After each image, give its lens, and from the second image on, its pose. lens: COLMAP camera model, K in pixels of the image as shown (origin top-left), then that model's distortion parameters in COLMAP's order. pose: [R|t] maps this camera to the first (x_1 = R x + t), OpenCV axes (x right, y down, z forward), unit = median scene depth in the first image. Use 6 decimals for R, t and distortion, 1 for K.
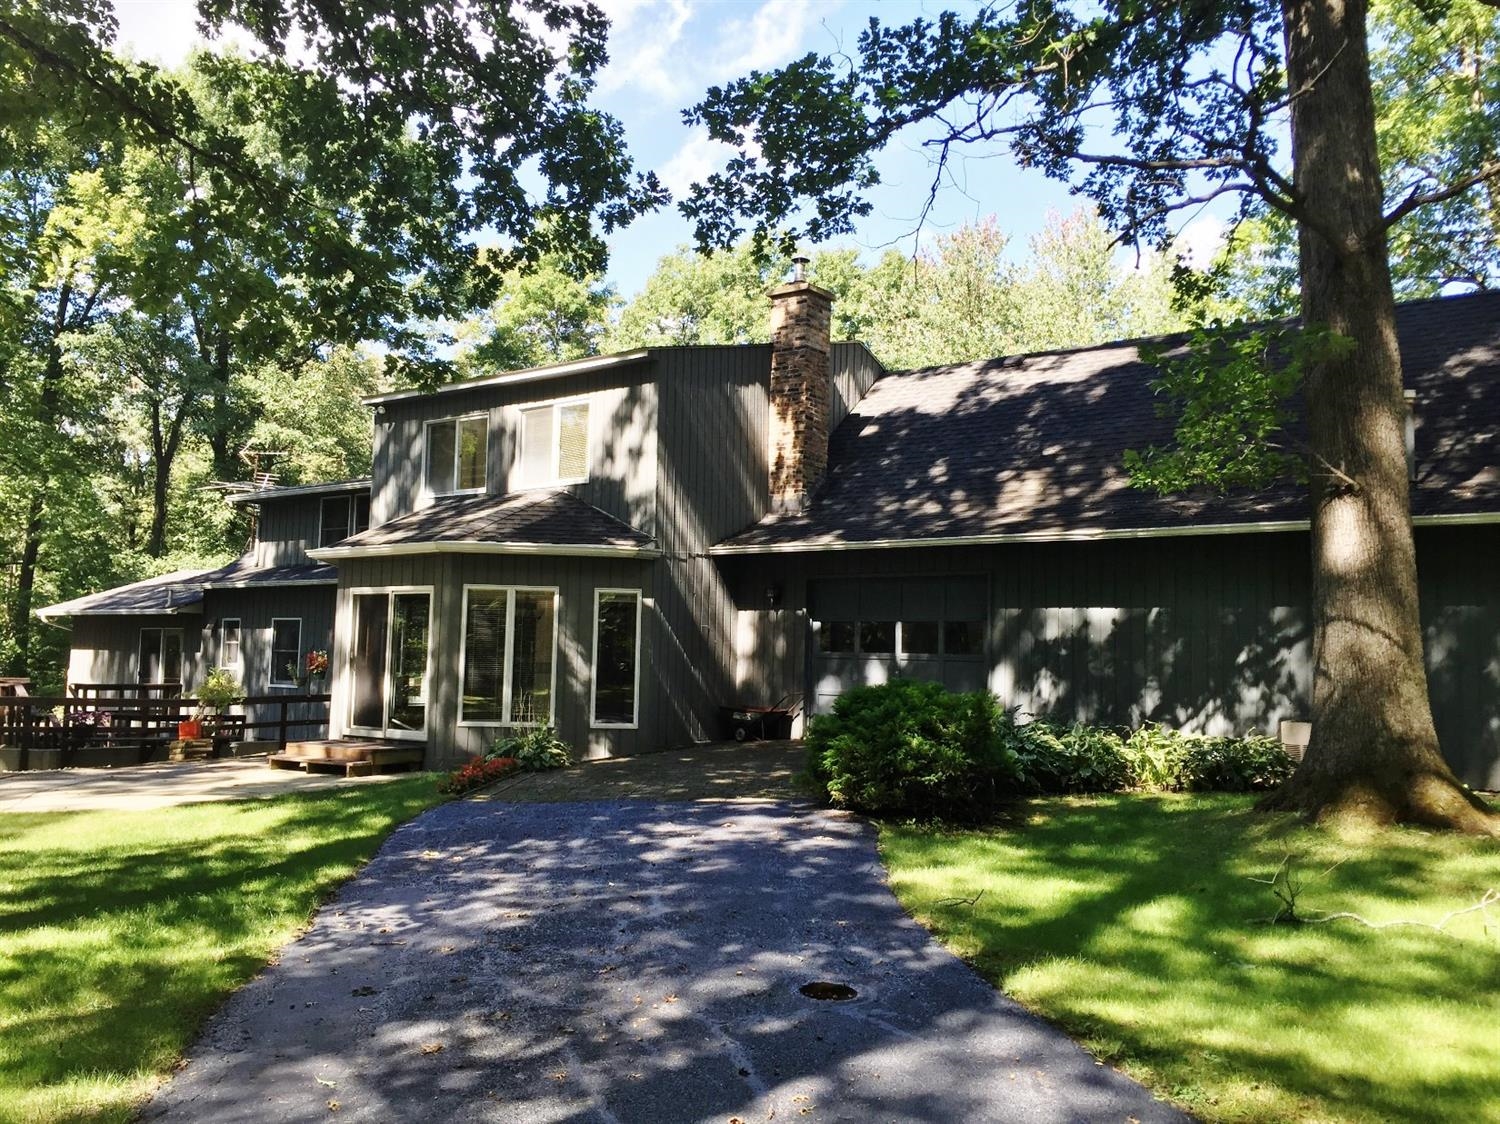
lens RADIAL K [[1291.1, 0, 750.0], [0, 1291.1, 562.0], [0, 0, 1]] dist [-0.003161, -0.003496]
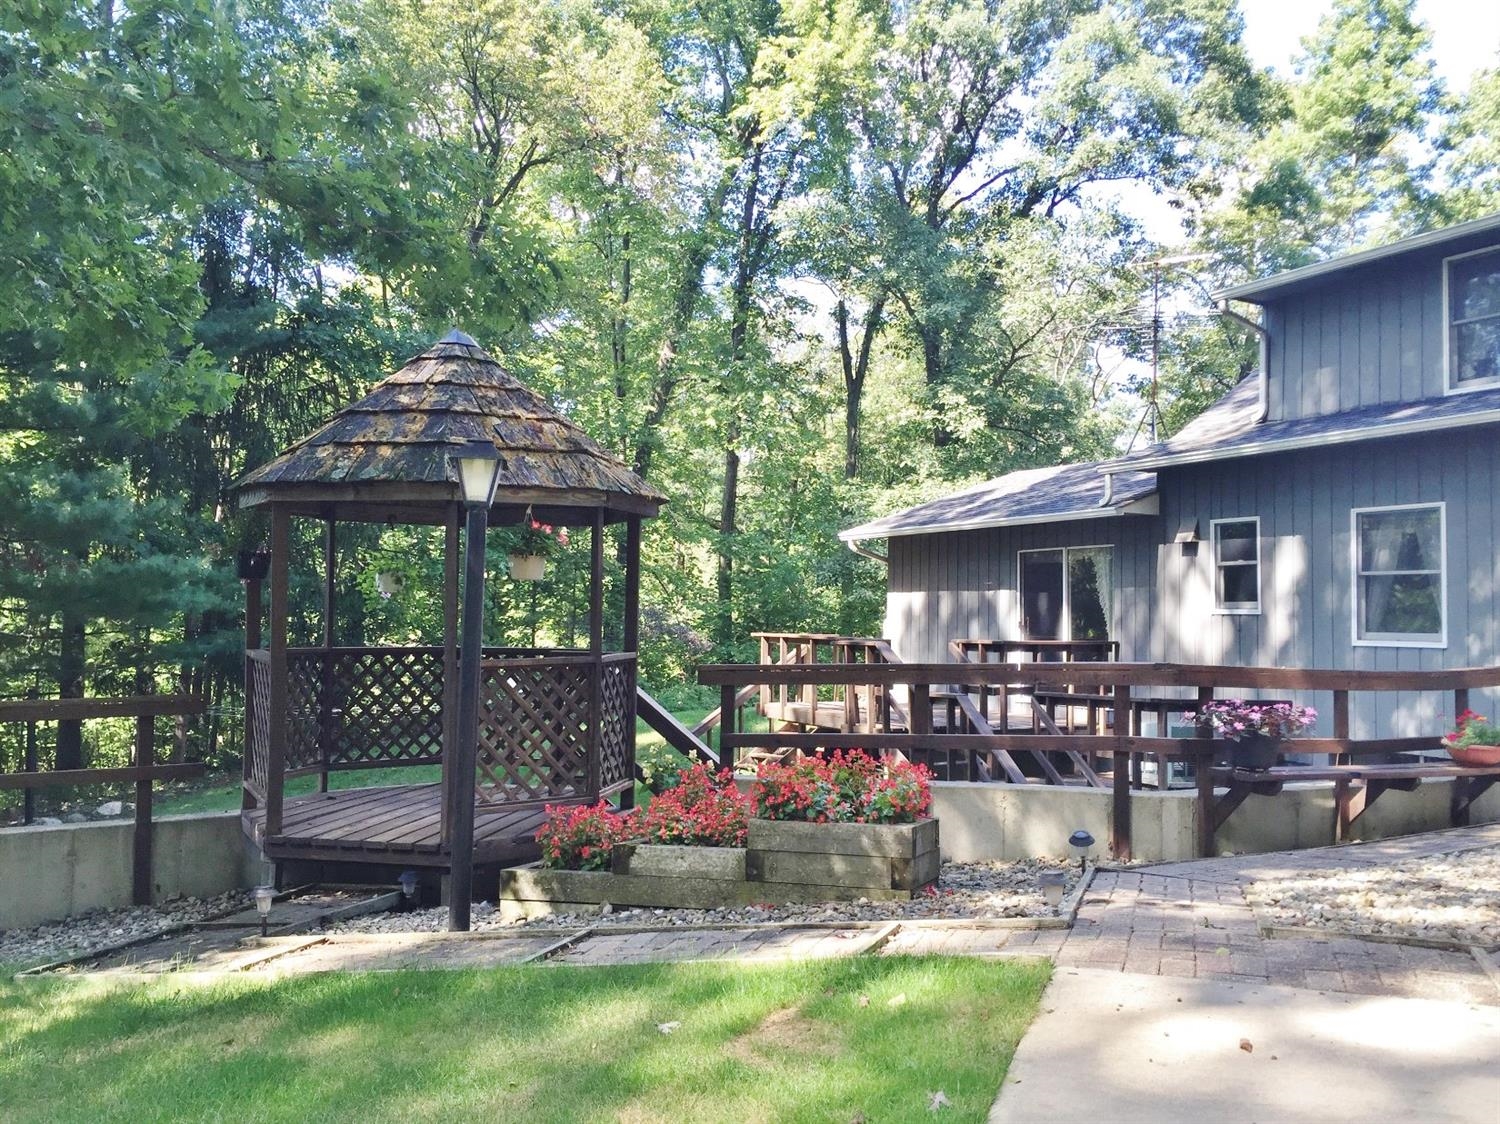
lens RADIAL K [[1291.1, 0, 750.0], [0, 1291.1, 562.0], [0, 0, 1]] dist [-0.003161, -0.003496]
pose [[0.909295, -0.036673, -0.414533, -0.213266], [0.047434, 0.998751, 0.015689, 0.026437], [0.413440, -0.033929, 0.909899, 0.247917]]
